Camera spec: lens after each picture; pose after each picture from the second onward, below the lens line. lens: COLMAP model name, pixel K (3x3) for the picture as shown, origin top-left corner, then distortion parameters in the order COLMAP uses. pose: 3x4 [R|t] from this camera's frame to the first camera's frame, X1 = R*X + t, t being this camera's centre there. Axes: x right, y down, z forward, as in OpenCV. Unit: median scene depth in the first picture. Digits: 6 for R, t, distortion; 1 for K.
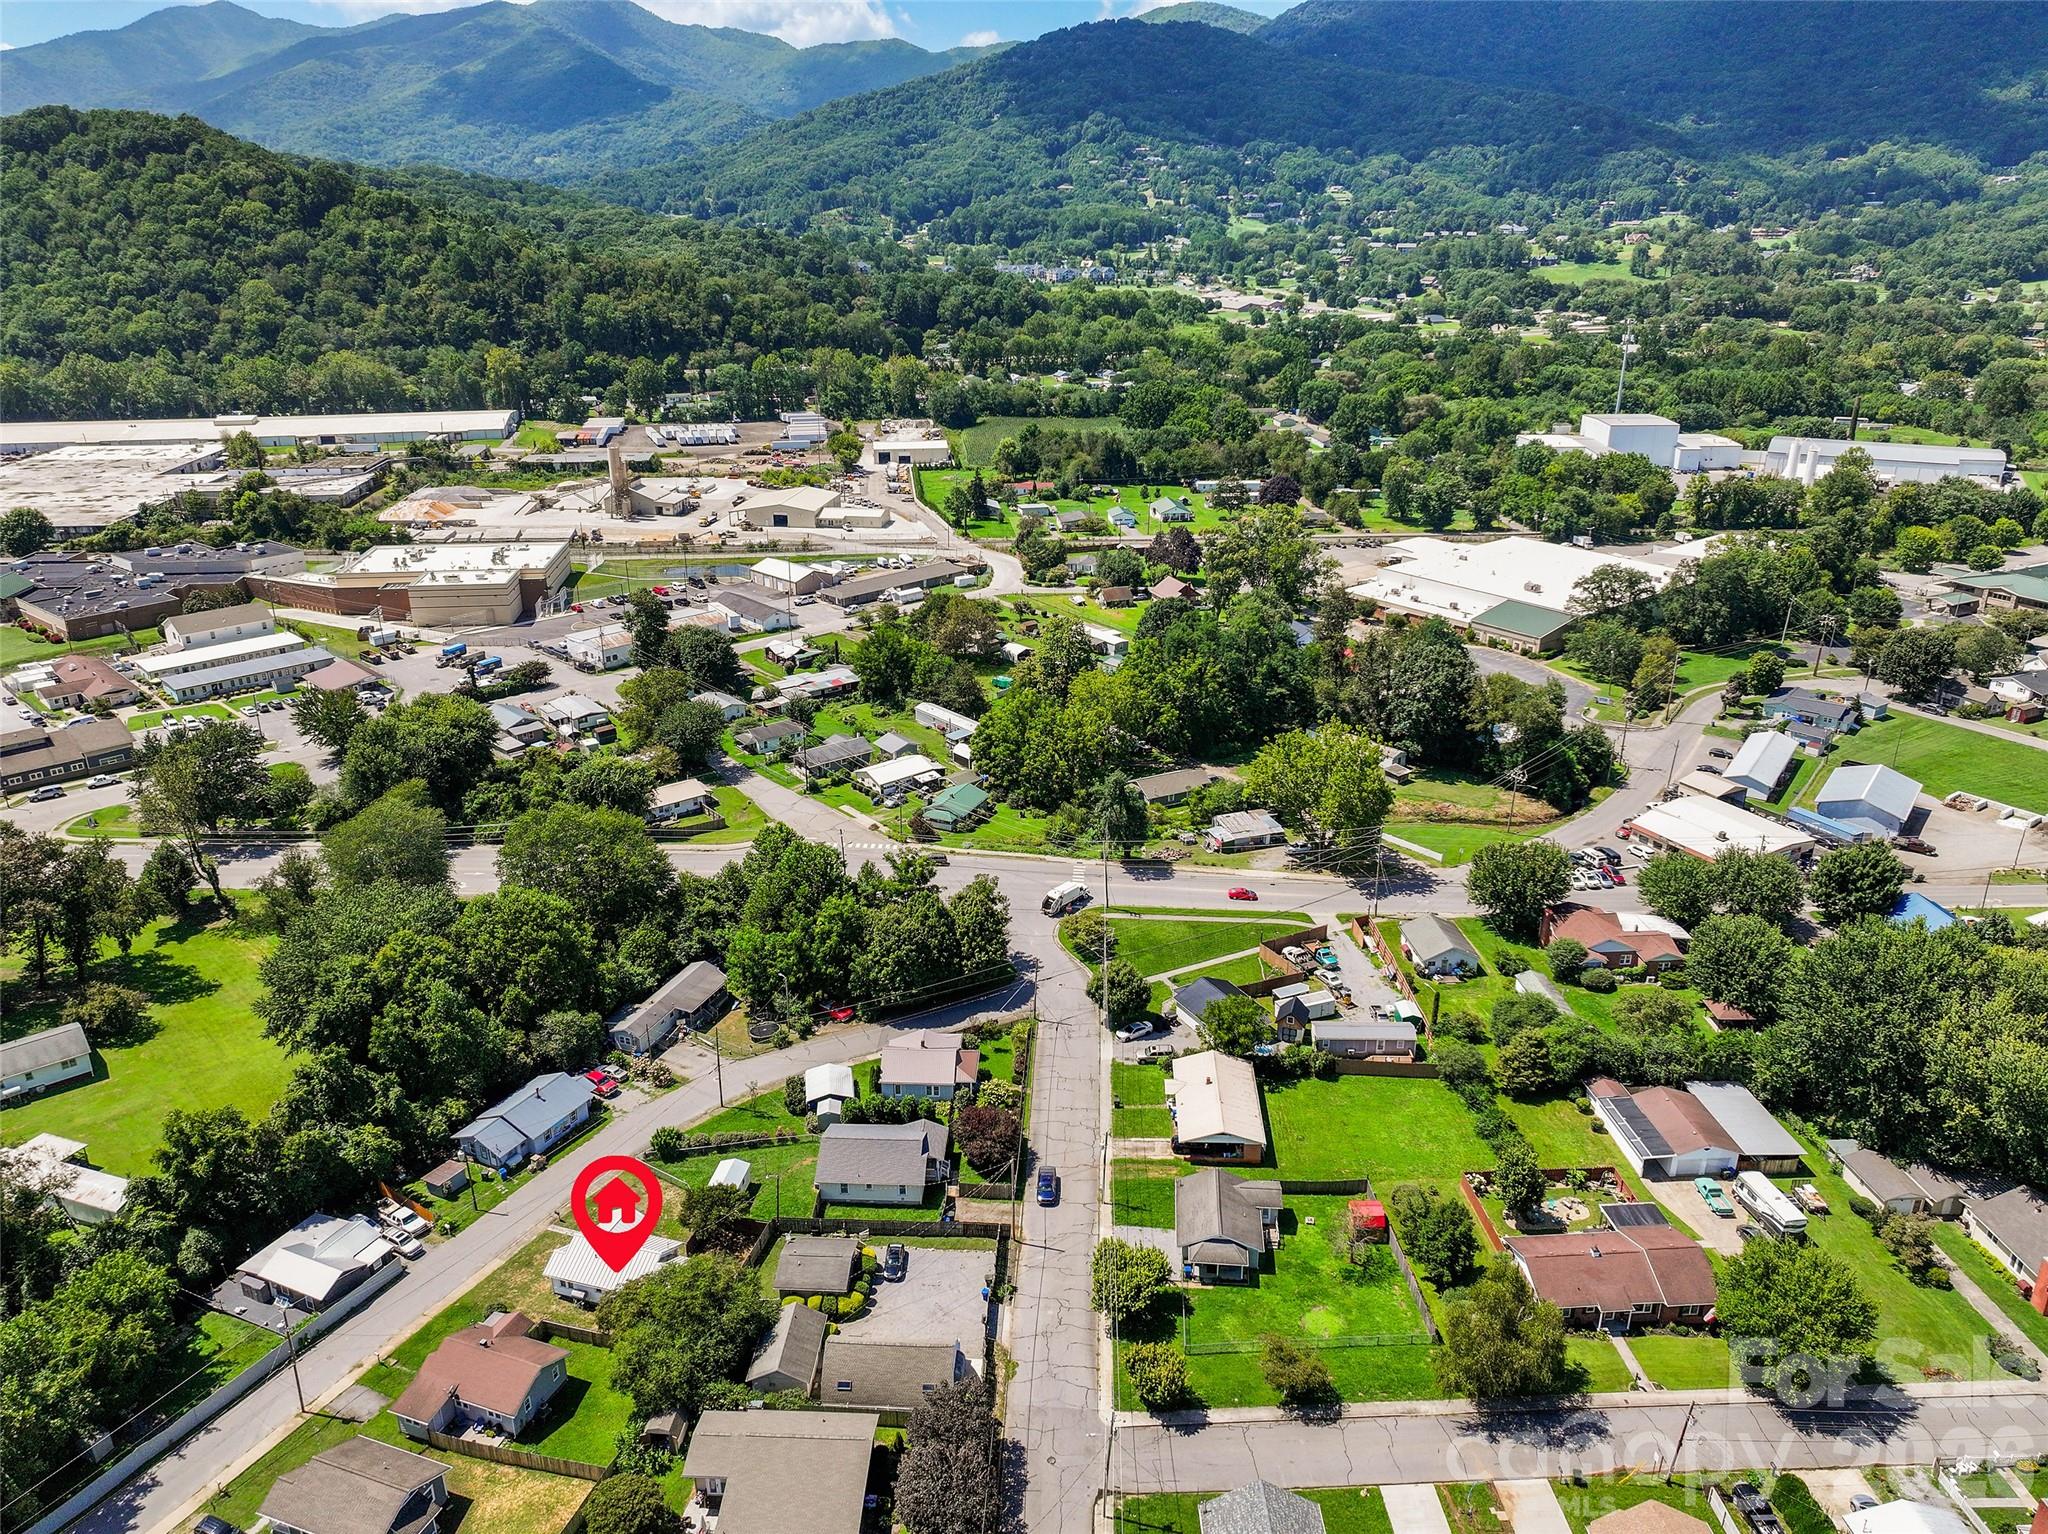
lens RADIAL K [[1431.8, 0, 1035.6], [0, 1431.8, 767.7], [0, 0, 1]] dist [-0.000484, 0.015882]
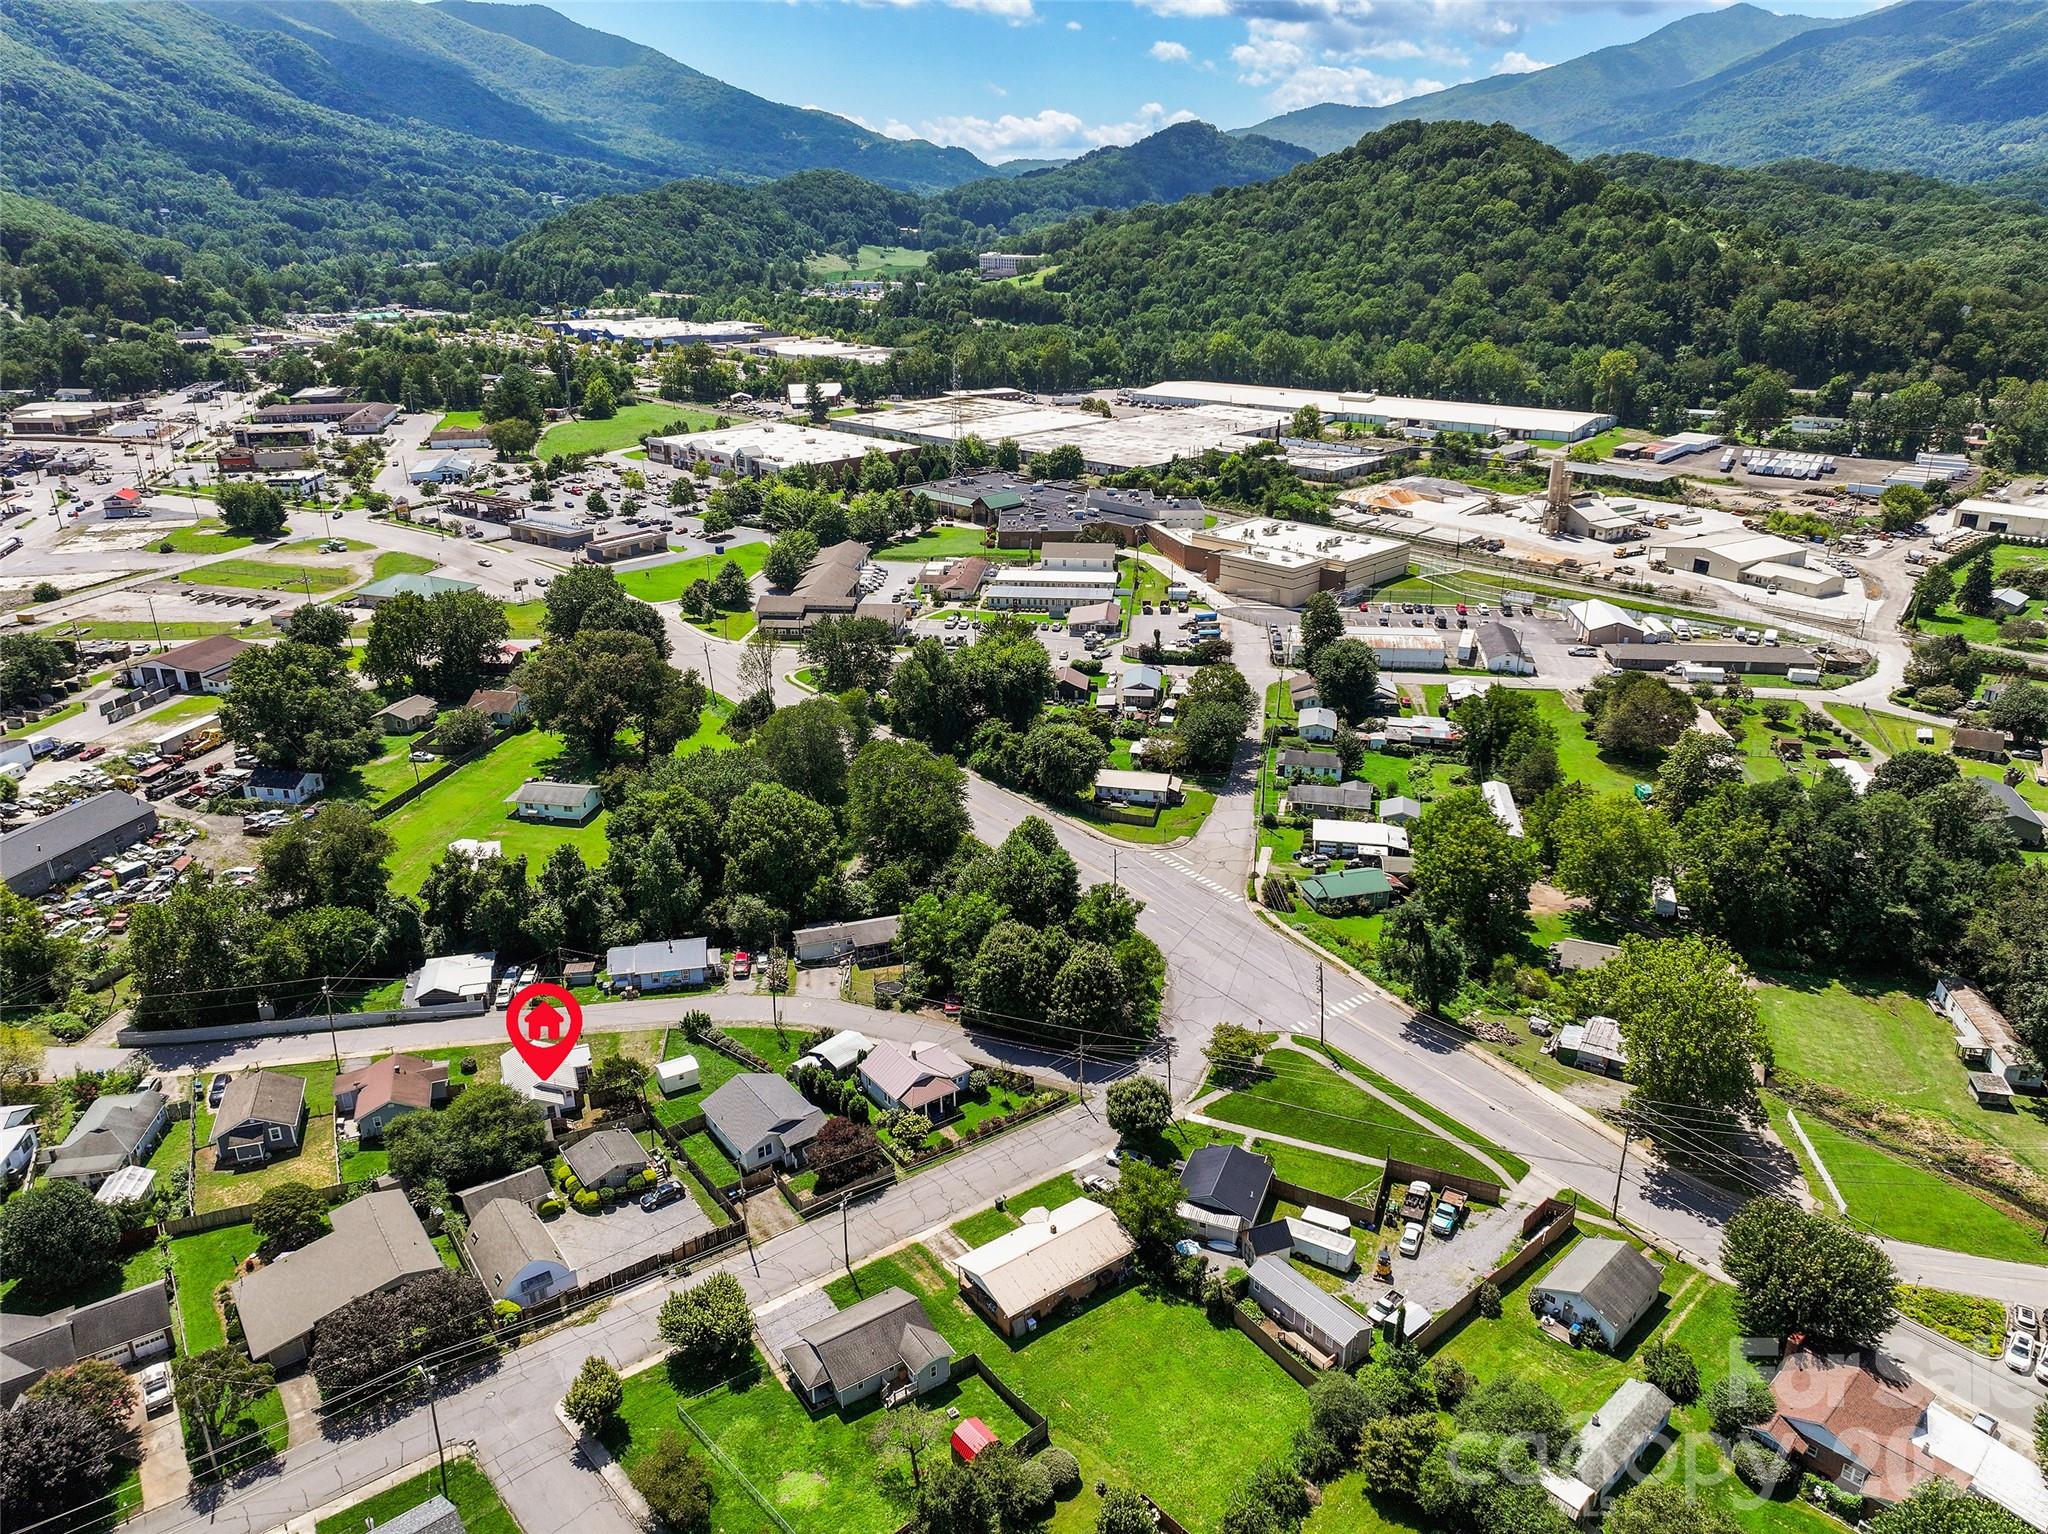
lens RADIAL K [[1431.8, 0, 1033.2], [0, 1431.8, 763.5], [0, 0, 1]] dist [-0.000484, 0.015882]
pose [[0.629471, 0.283237, -0.723563, 0.263446], [-0.283613, 0.950702, 0.125417, -0.060709], [0.723415, 0.126266, 0.678769, 0.150028]]
